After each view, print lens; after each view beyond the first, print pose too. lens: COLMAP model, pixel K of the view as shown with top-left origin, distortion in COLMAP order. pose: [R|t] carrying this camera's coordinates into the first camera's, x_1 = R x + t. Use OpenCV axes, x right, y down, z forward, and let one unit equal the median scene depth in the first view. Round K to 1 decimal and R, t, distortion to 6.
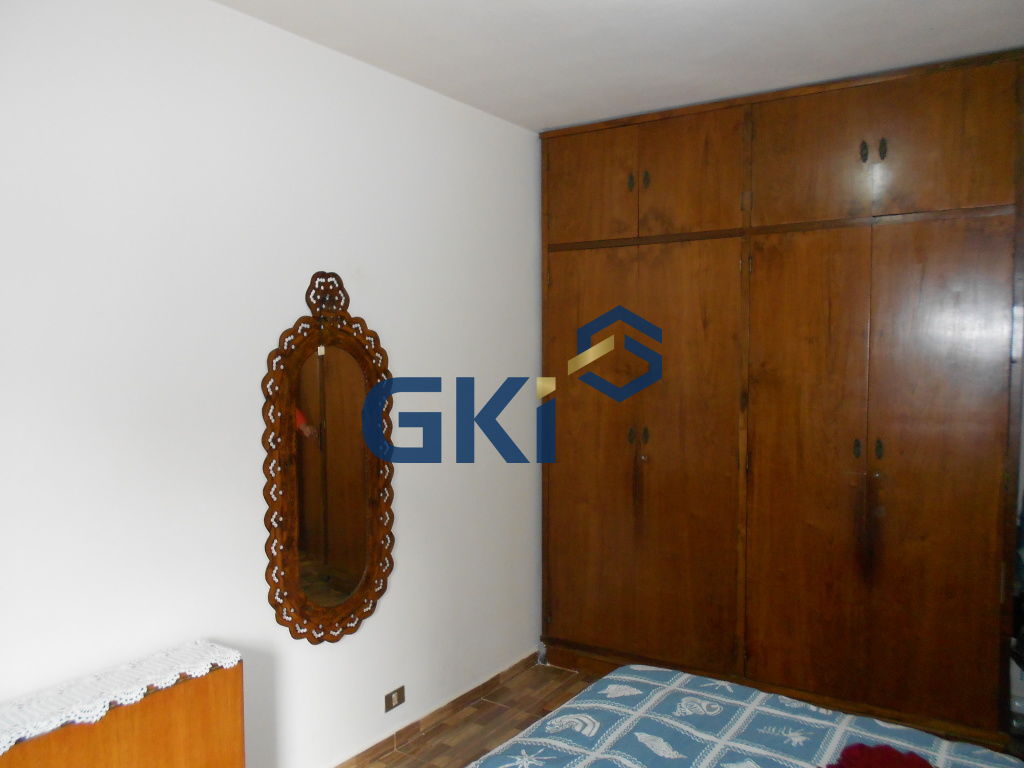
lens RADIAL K [[783.4, 0, 511.9], [0, 783.4, 380.0], [0, 0, 1]] dist [-0.029483, 0.013914]
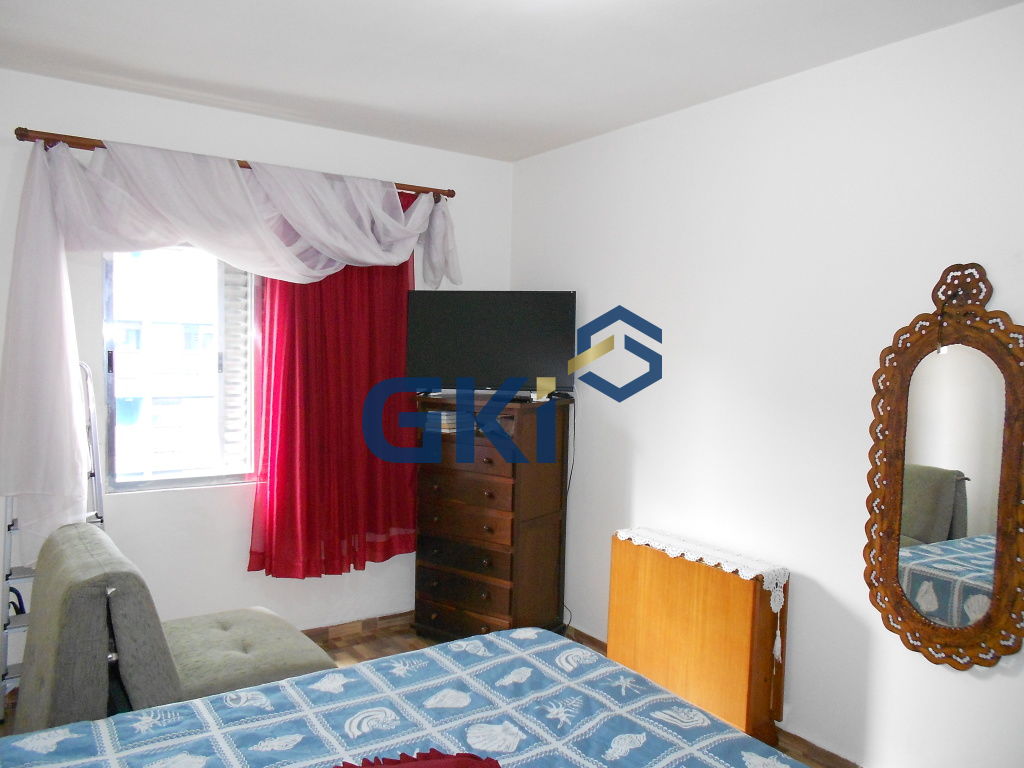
lens RADIAL K [[783.4, 0, 511.9], [0, 783.4, 390.5], [0, 0, 1]] dist [-0.029483, 0.013914]
pose [[-0.353642, 0.038929, -0.934570, 0.845198], [-0.067048, 0.995509, 0.066839, -0.015971], [0.932975, 0.086298, -0.349443, 0.871211]]
